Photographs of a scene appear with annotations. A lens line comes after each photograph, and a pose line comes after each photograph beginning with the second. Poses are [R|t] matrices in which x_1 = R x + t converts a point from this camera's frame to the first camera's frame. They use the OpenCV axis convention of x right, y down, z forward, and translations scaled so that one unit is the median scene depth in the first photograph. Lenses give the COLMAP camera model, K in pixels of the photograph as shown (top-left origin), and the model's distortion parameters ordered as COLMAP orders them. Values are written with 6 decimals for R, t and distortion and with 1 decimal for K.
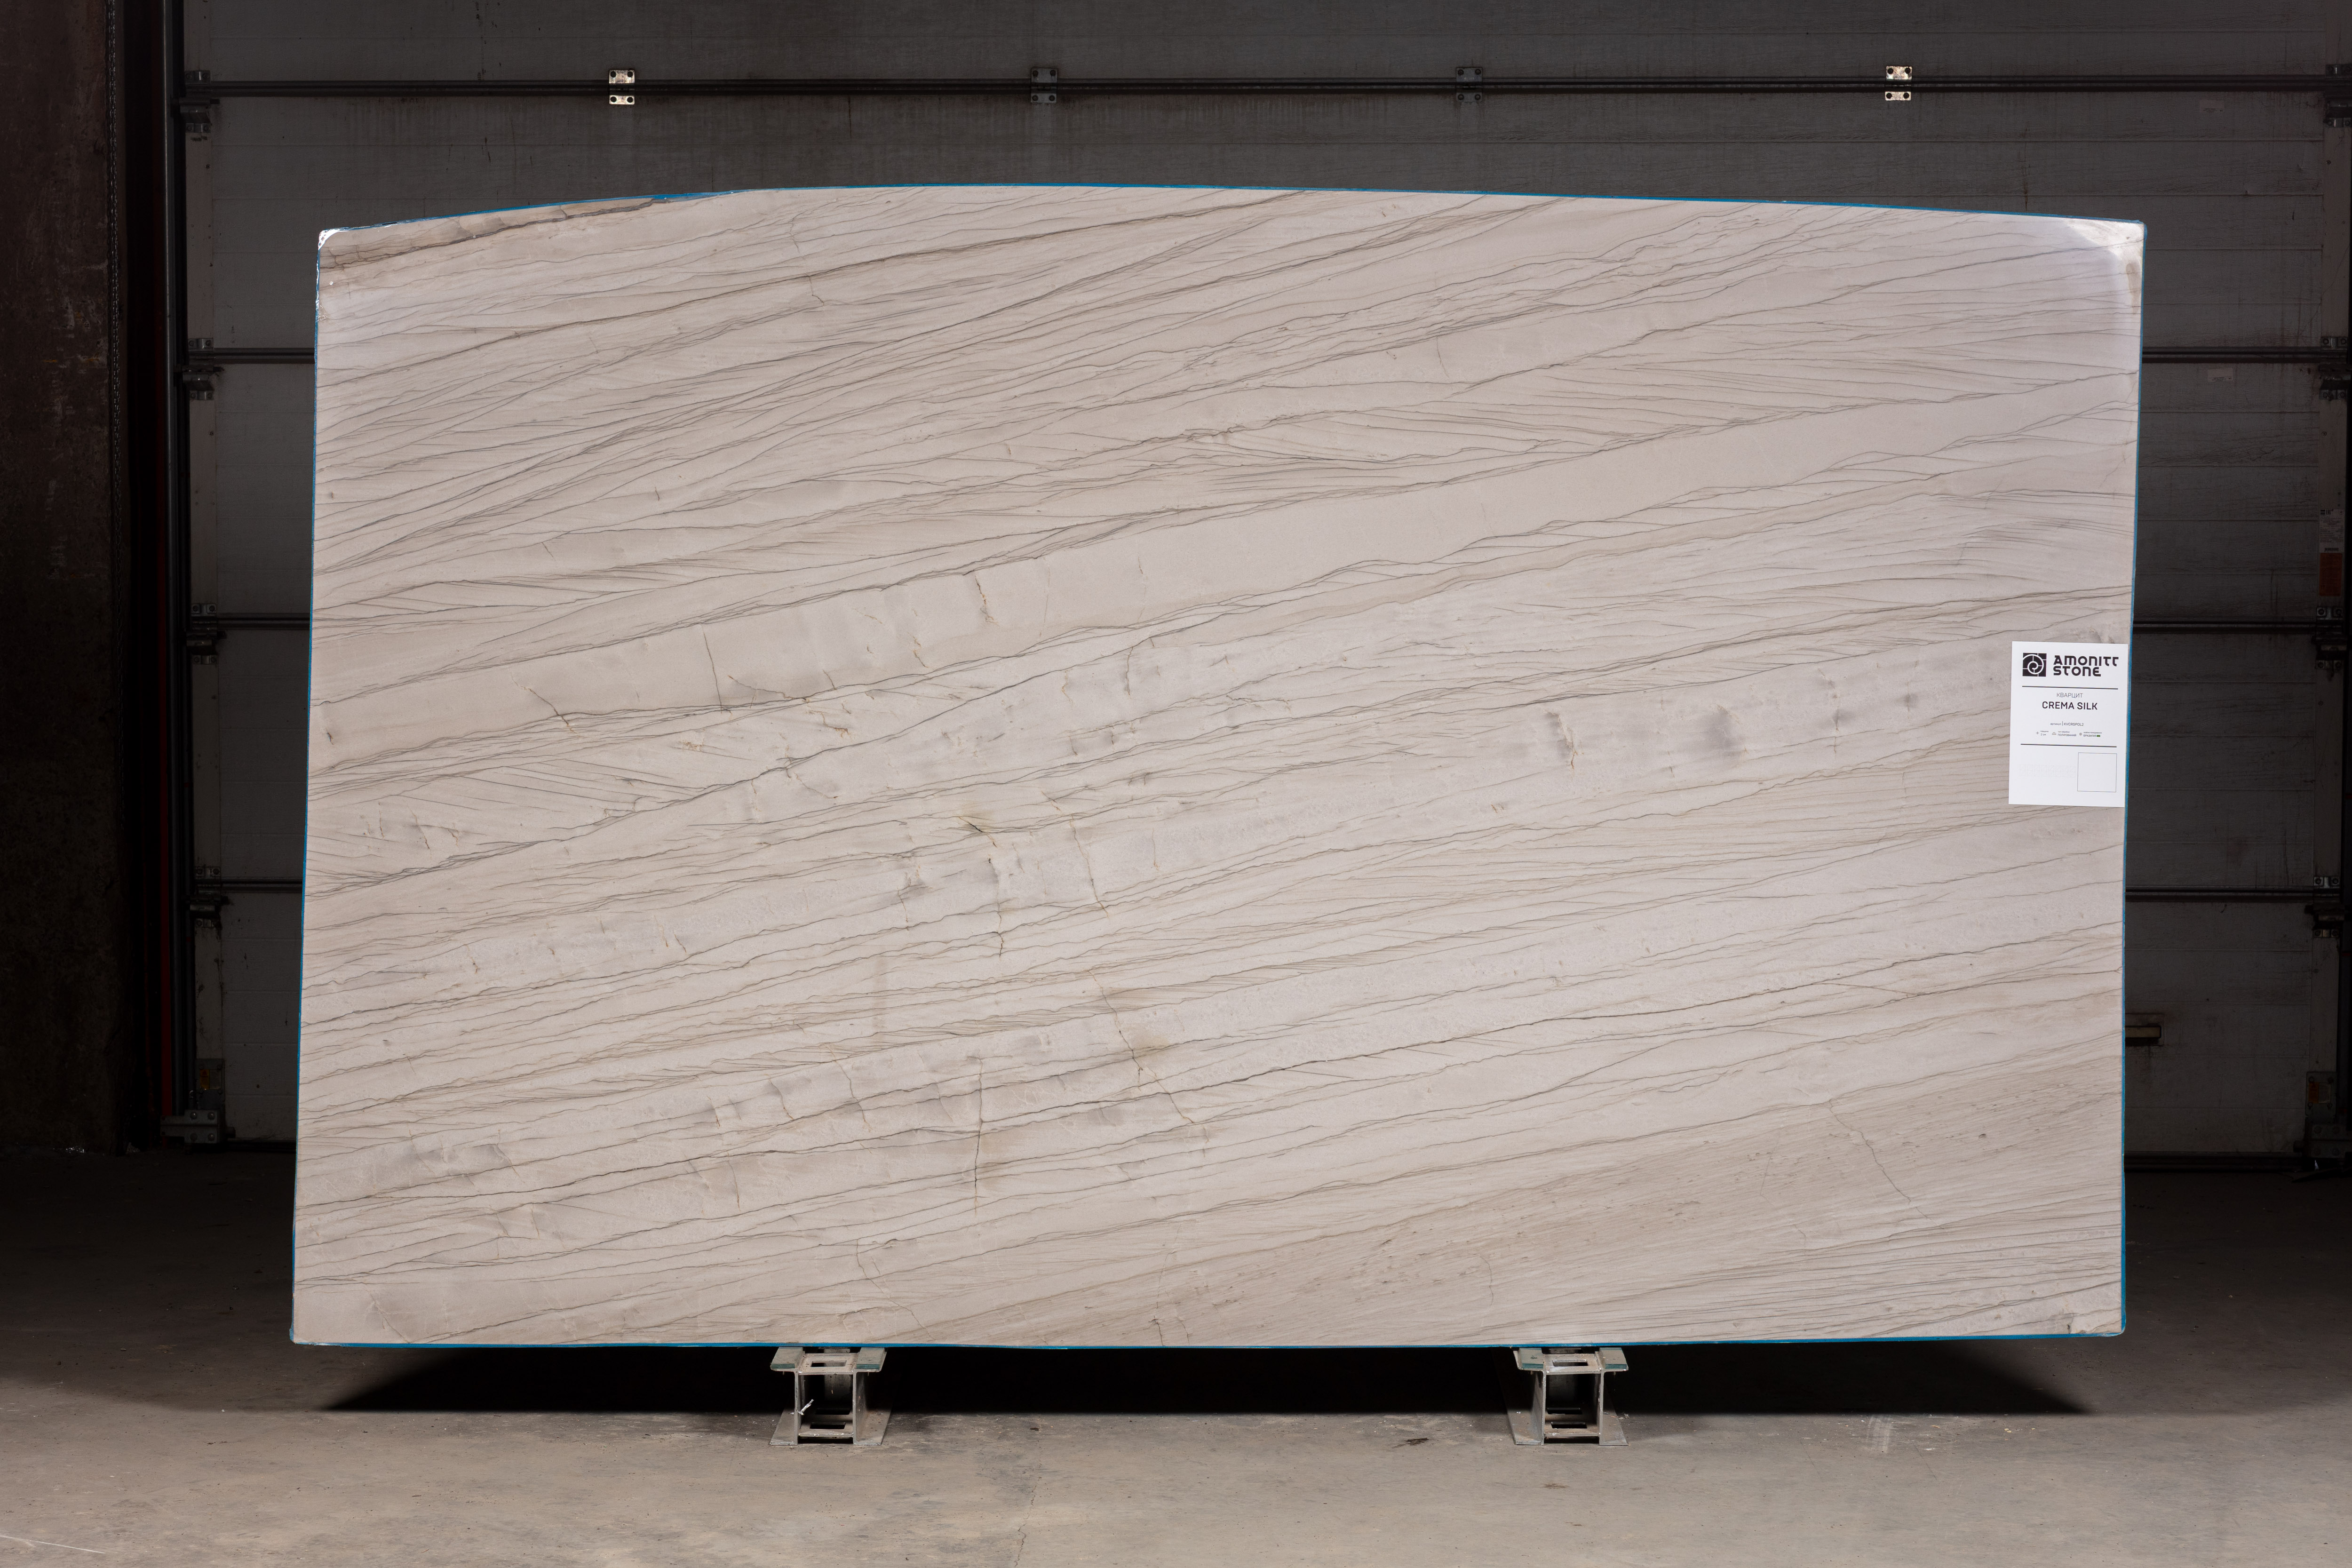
lens RADIAL K [[5695.1, 0, 1170.6], [0, 5695.1, 780.1], [0, 0, 1]] dist [0.068237, 0.000000]
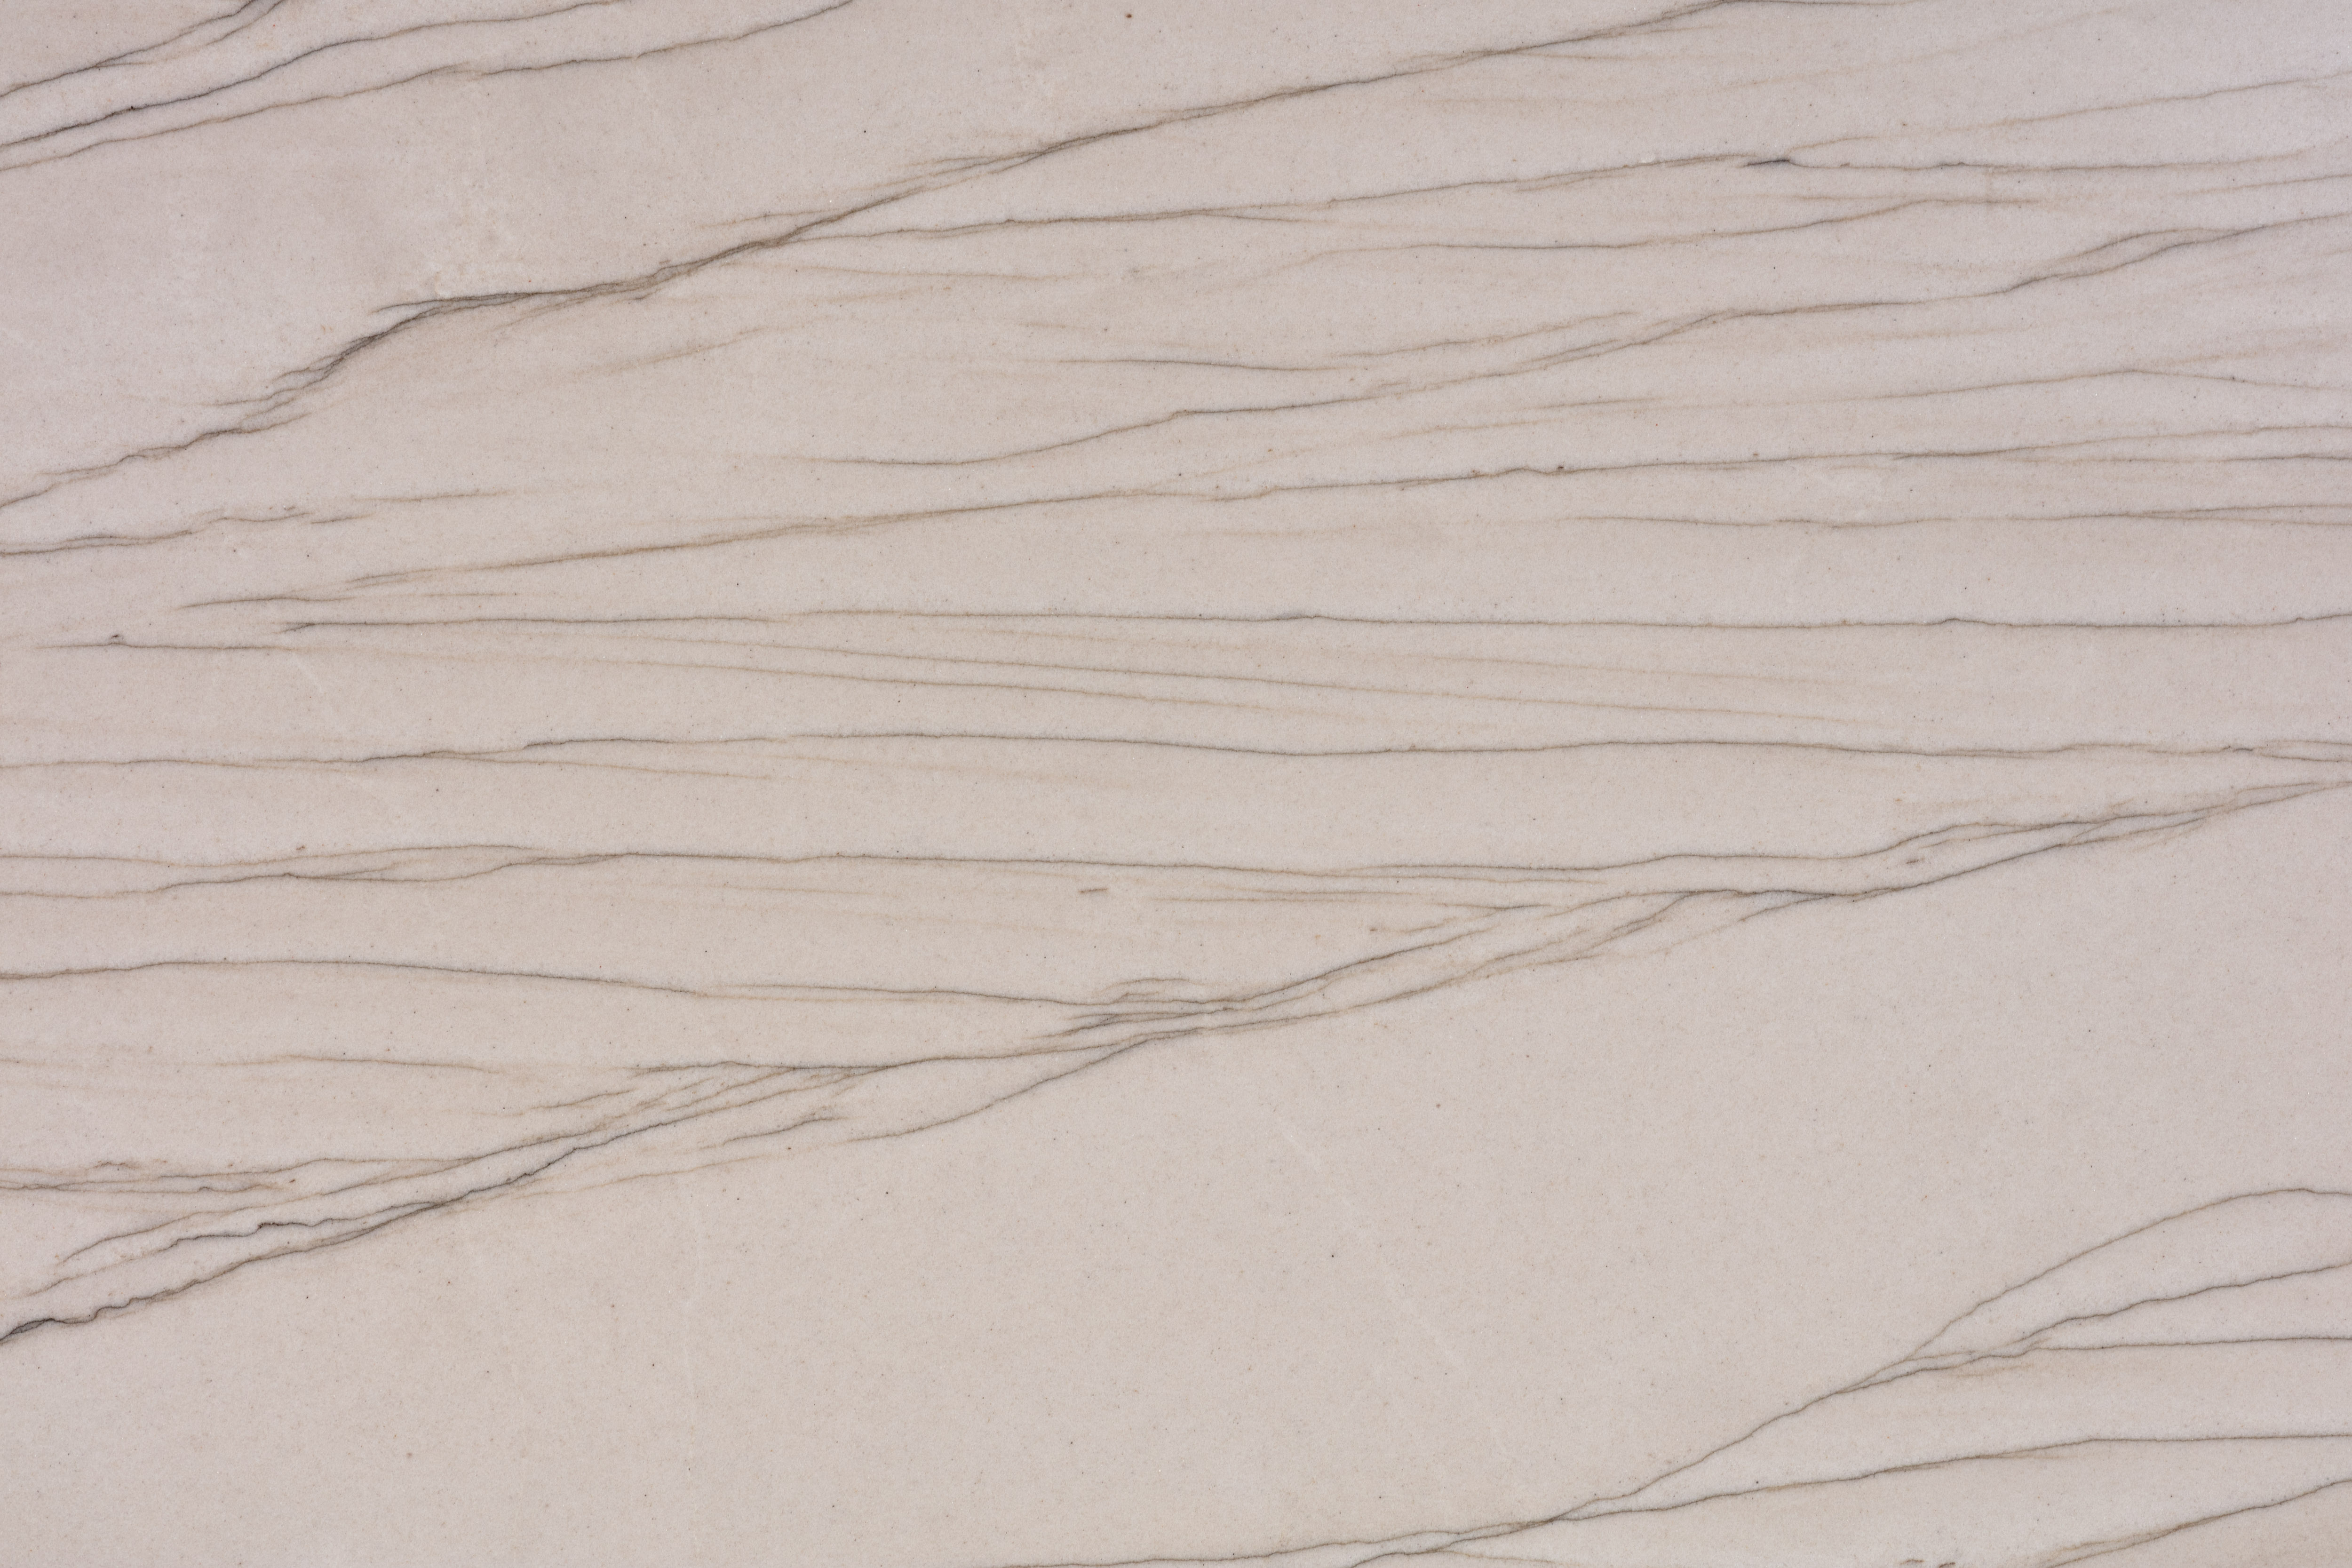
lens RADIAL K [[5695.1, 0, 1176.8], [0, 5695.1, 784.3], [0, 0, 1]] dist [0.068237, 0.000000]
pose [[0.997625, -0.064426, 0.024354, 0.097399], [0.065381, 0.997031, -0.040682, -0.062688], [-0.021661, 0.042178, 0.998875, 0.878300]]
